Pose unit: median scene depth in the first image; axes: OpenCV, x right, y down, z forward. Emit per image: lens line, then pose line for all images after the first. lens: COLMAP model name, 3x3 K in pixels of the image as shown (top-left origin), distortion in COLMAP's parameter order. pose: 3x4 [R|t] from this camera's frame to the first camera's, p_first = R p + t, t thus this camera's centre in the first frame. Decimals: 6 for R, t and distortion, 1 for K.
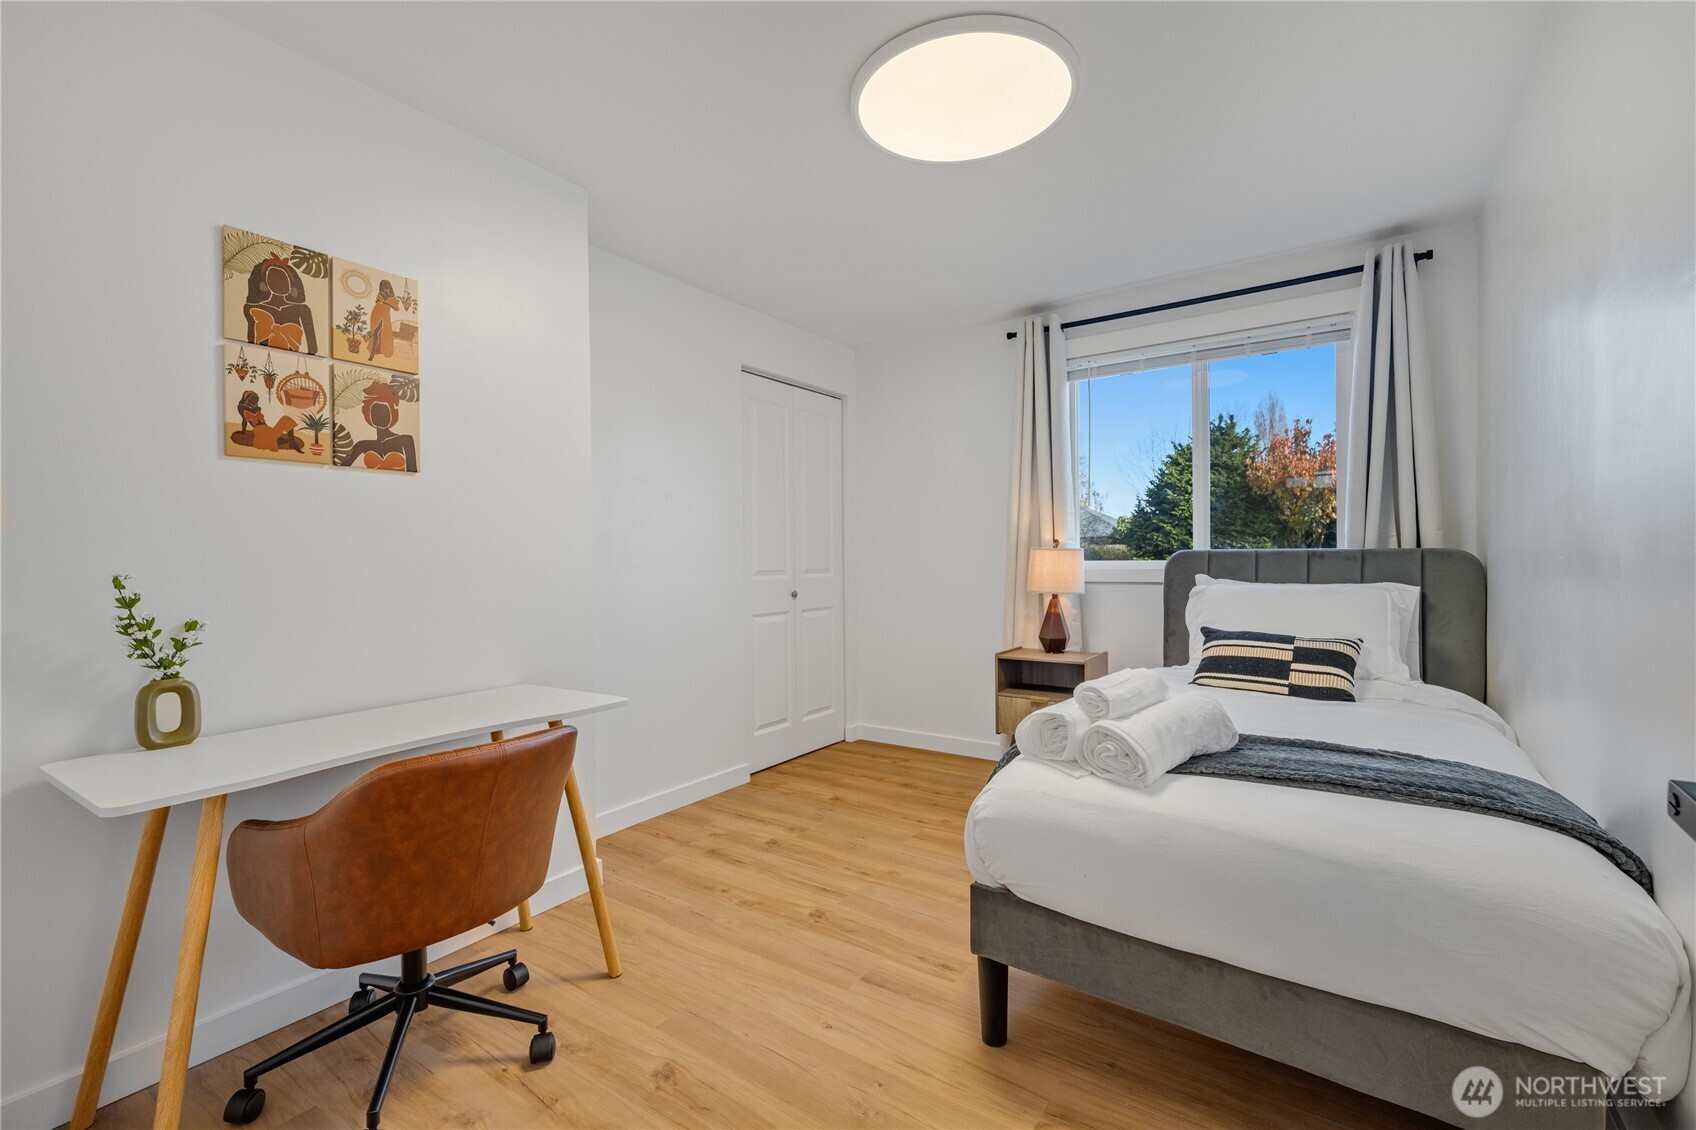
lens RADIAL K [[725.7, 0, 838.8], [0, 725.7, 566.2], [0, 0, 1]] dist [-0.000169, 0.000414]
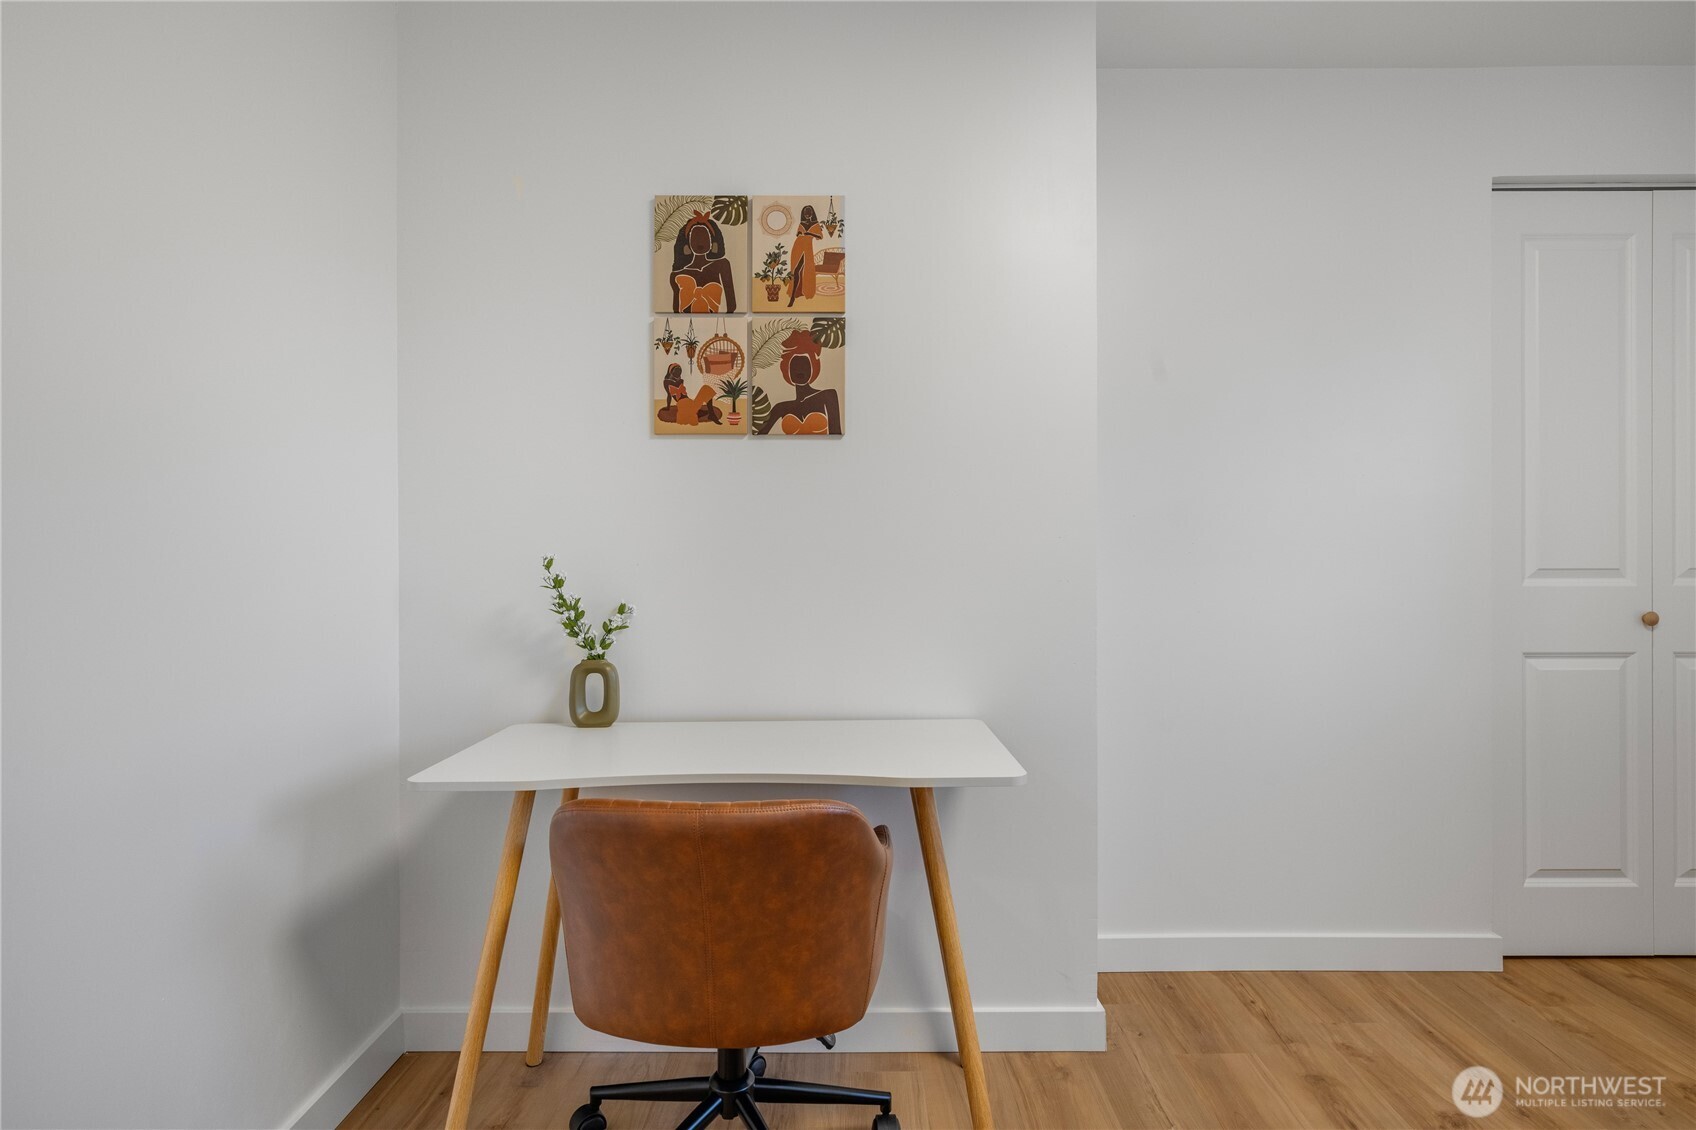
lens RADIAL K [[888.2, 0, 849.4], [0, 888.2, 546.4], [0, 0, 1]] dist [0.001260, -0.000313]
pose [[0.579426, 0.008857, -0.814977, 0.243267], [-0.013334, 0.999910, 0.001387, -0.007780], [0.814916, 0.010063, 0.579492, 0.474832]]
